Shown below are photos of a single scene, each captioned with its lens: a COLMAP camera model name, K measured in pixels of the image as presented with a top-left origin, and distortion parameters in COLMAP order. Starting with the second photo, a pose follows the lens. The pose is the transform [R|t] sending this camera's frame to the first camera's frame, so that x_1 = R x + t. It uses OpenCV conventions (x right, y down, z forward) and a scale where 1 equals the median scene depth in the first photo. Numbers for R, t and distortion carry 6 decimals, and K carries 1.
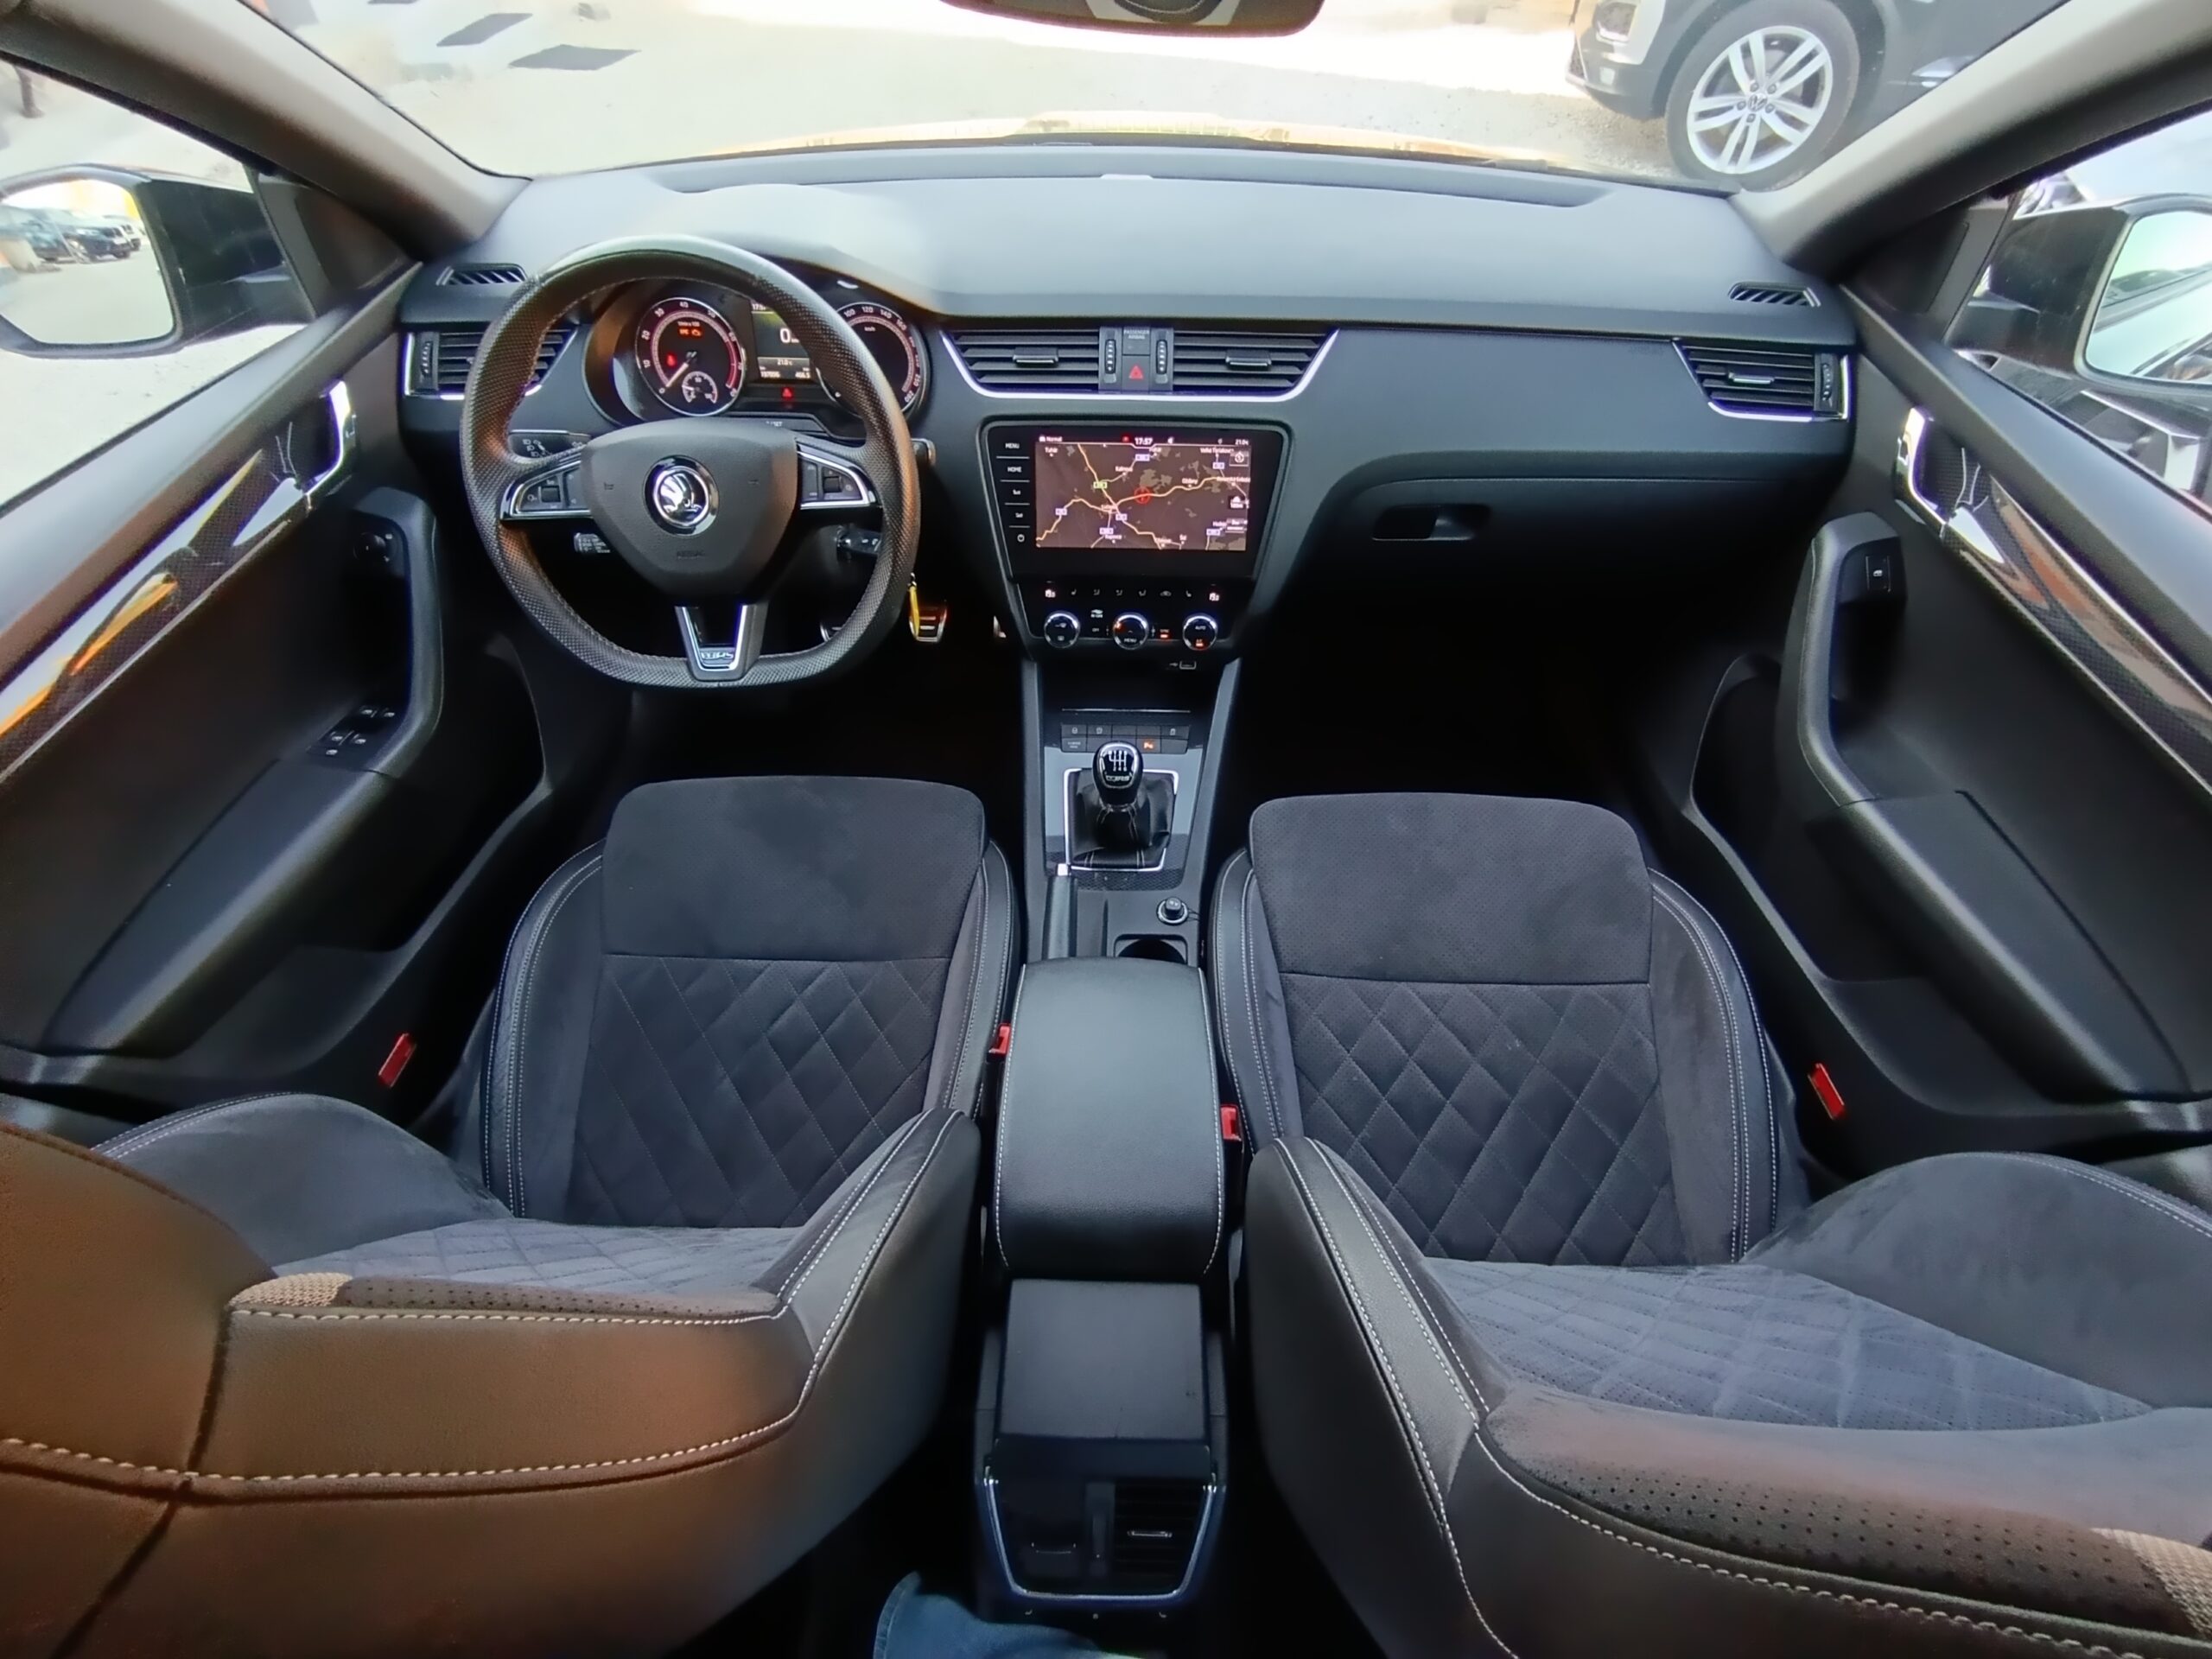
lens RADIAL K [[1025.8, 0, 1104.5], [0, 1025.8, 849.0], [0, 0, 1]] dist [0.000299, 0.000149]
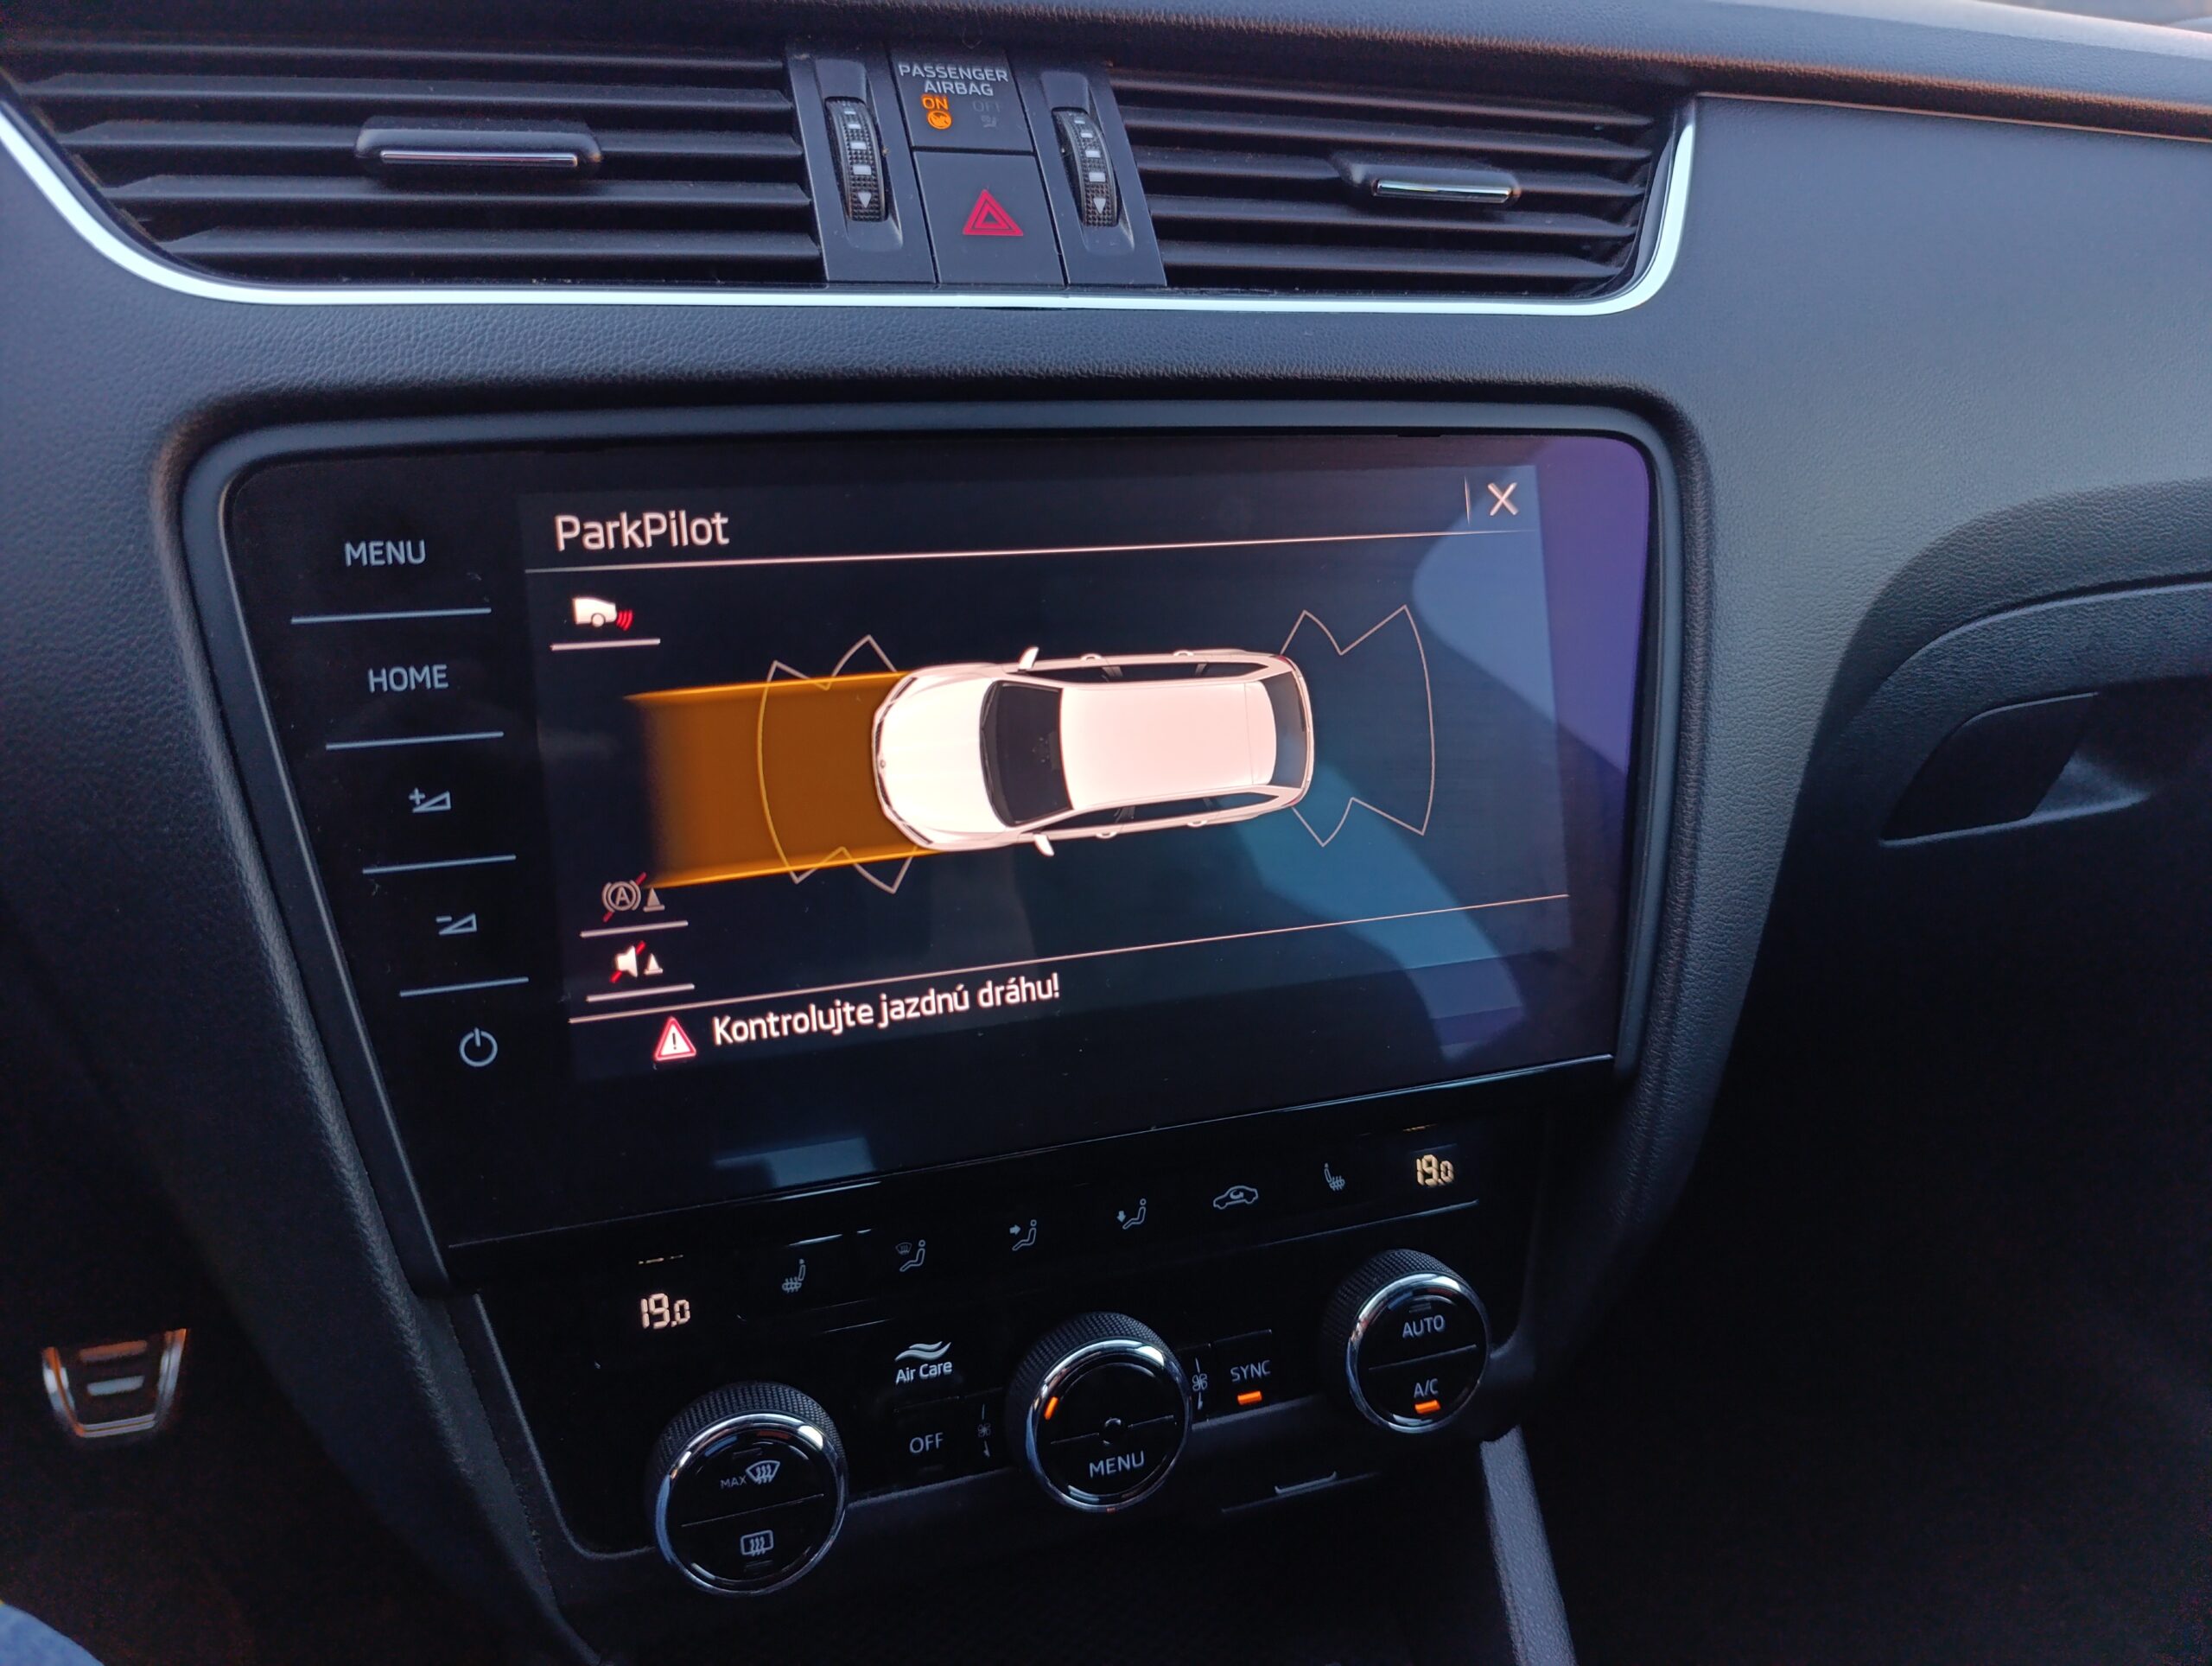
lens RADIAL K [[1589.1, 0, 1099.6], [0, 1589.1, 829.7], [0, 0, 1]] dist [0.003220, -0.058054]
pose [[0.935027, -0.109426, 0.337268, -0.066981], [0.227563, 0.914643, -0.334131, -0.215155], [-0.271917, 0.389171, 0.880118, 0.693958]]
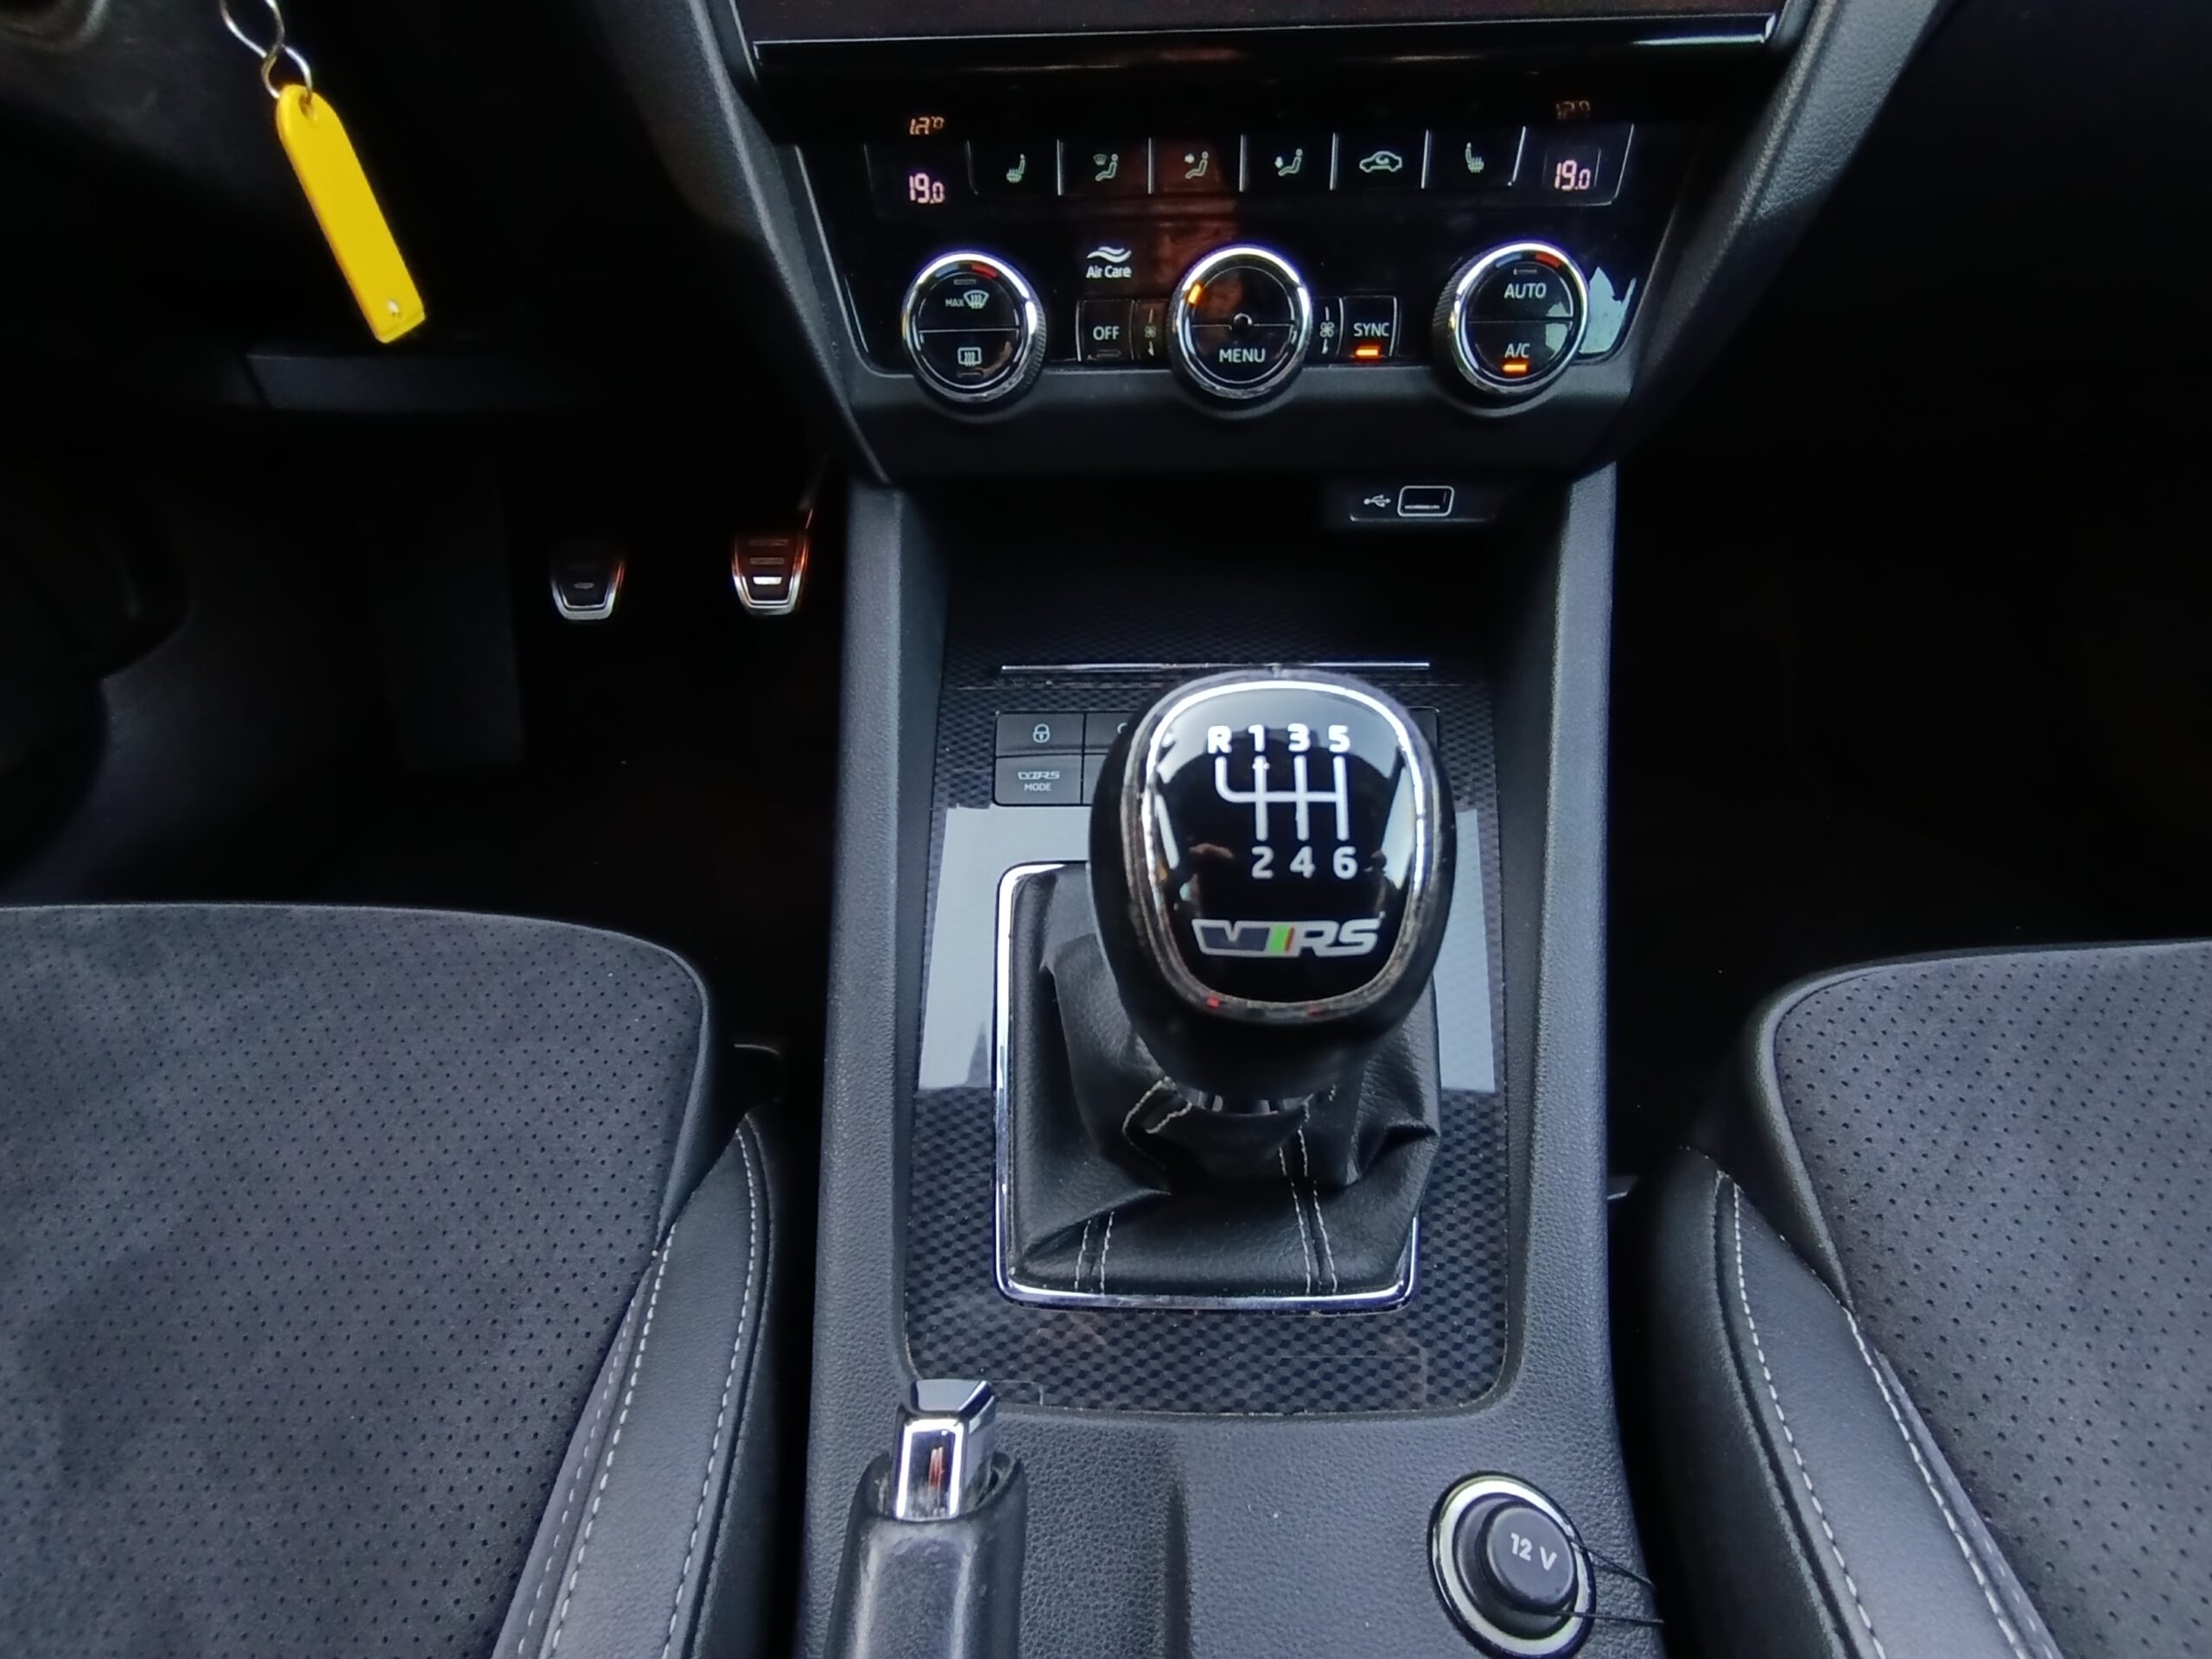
lens RADIAL K [[1025.8, 0, 1104.5], [0, 1025.8, 849.0], [0, 0, 1]] dist [0.000299, 0.000149]
pose [[0.999587, -0.019554, -0.021060, -0.006080], [0.017583, 0.995784, -0.090025, -0.060526], [0.022731, 0.089617, 0.995717, 0.763495]]
